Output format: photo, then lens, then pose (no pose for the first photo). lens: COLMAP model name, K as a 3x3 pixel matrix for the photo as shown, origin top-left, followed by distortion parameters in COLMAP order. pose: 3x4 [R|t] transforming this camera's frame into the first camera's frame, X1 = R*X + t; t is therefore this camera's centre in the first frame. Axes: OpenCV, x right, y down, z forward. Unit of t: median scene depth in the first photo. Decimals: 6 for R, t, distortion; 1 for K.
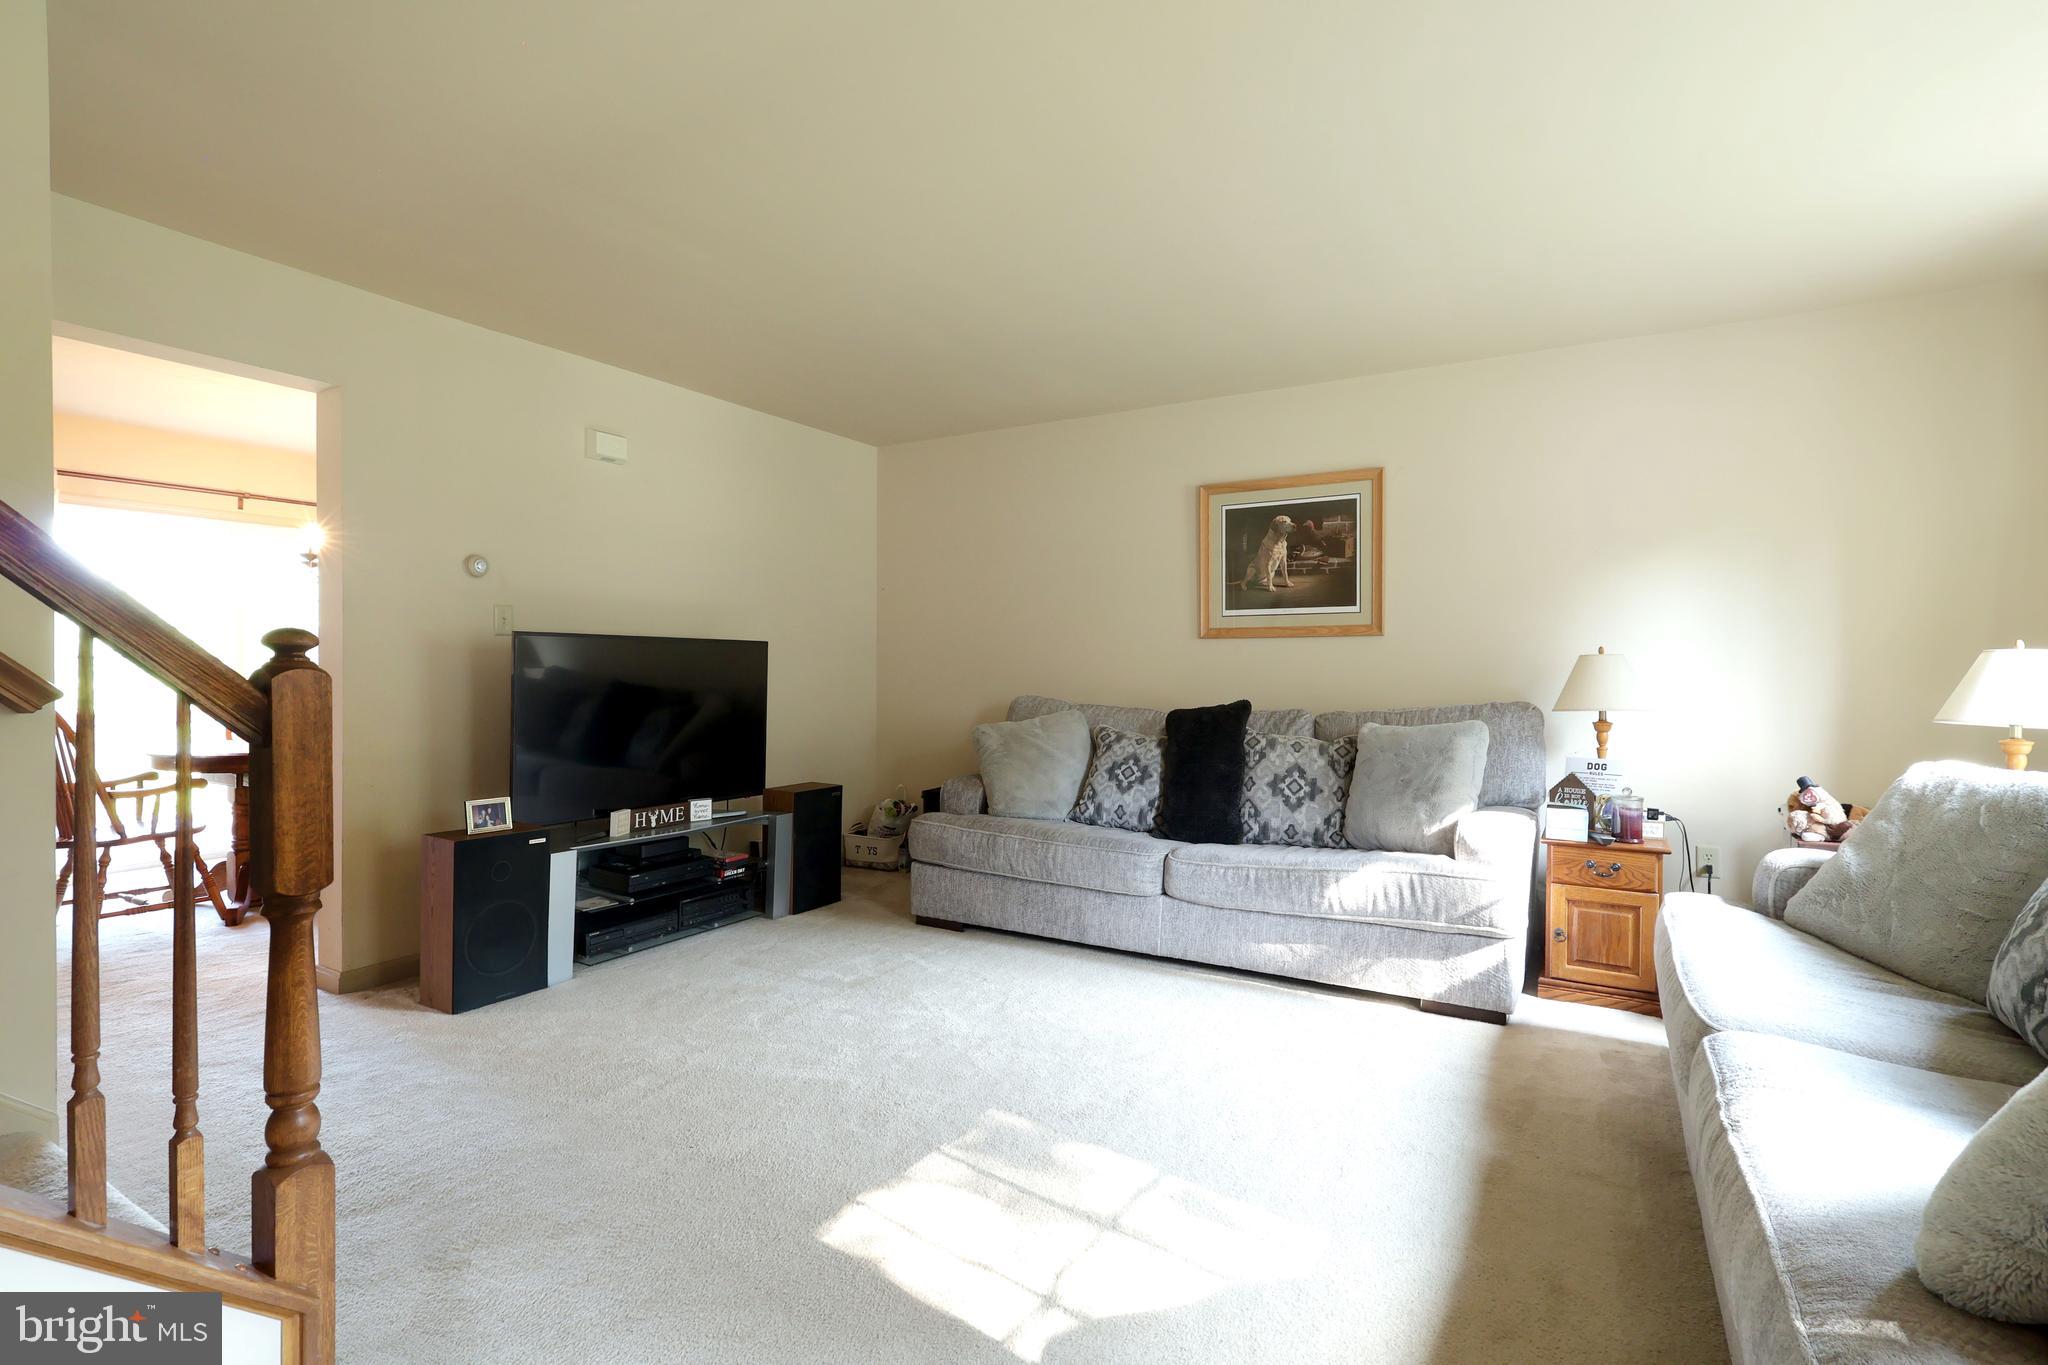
lens RADIAL K [[958.2, 0, 1019.6], [0, 958.2, 675.9], [0, 0, 1]] dist [0.000035, 0.000322]
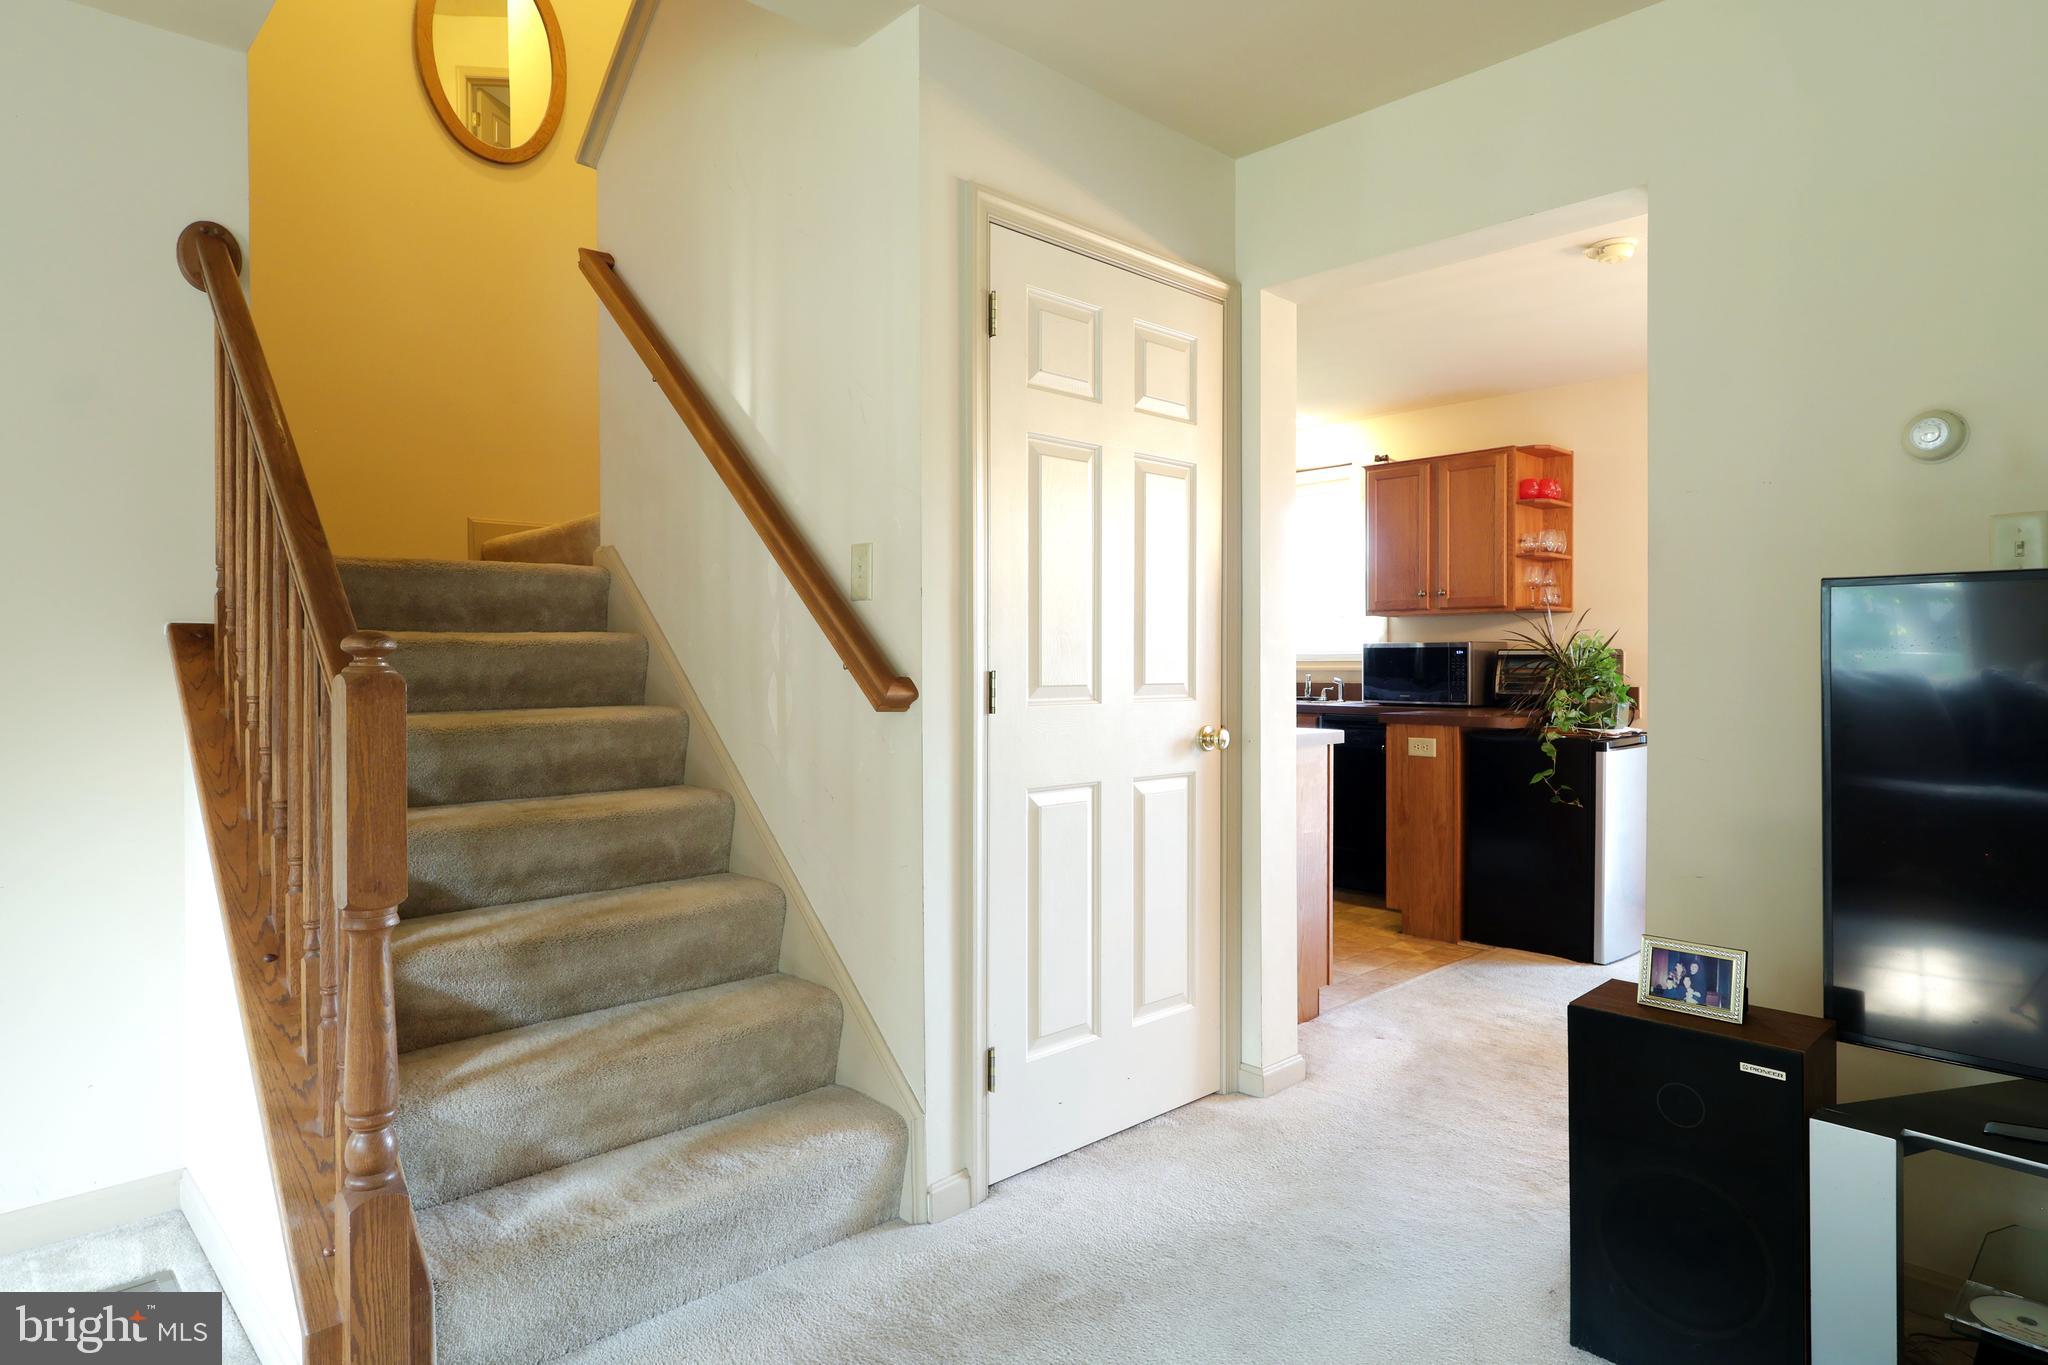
lens RADIAL K [[1156.1, 0, 1020.9], [0, 1156.1, 666.0], [0, 0, 1]] dist [0.015490, -0.000049]
pose [[-0.254131, 0.003459, -0.967164, 0.064898], [-0.003330, 0.999985, 0.004452, -0.007089], [0.967164, 0.004352, -0.254116, 0.678850]]
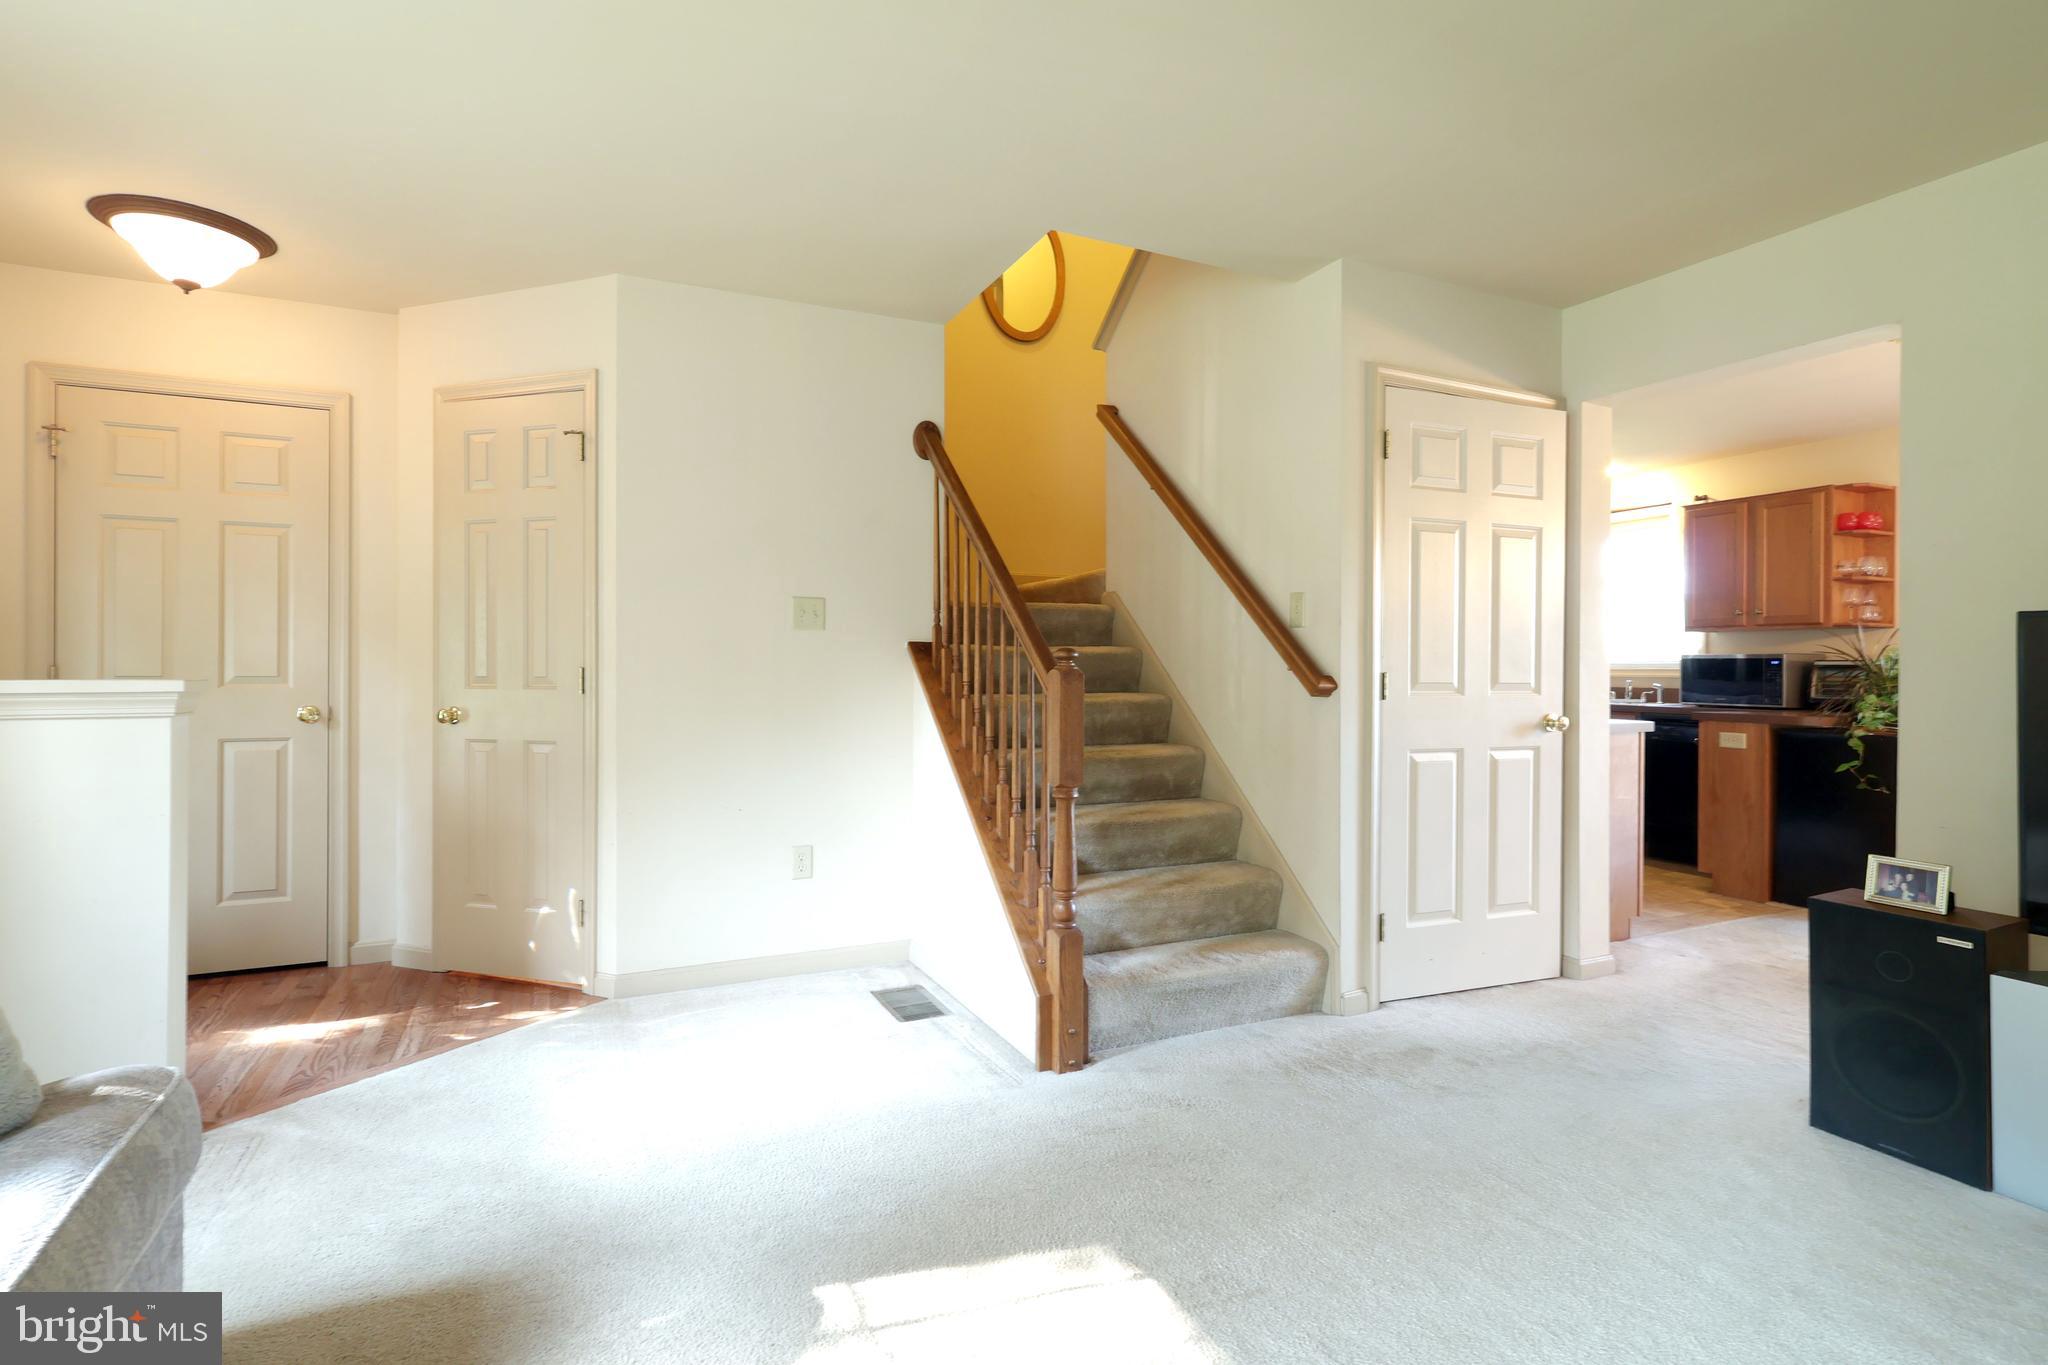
lens RADIAL K [[974.8, 0, 1016.7], [0, 974.8, 669.0], [0, 0, 1]] dist [-0.000181, 0.000767]
pose [[-0.550090, -0.002537, -0.835101, 0.316163], [-0.010659, 0.999935, 0.003983, -0.004109], [0.835037, 0.011092, -0.550082, 0.697222]]
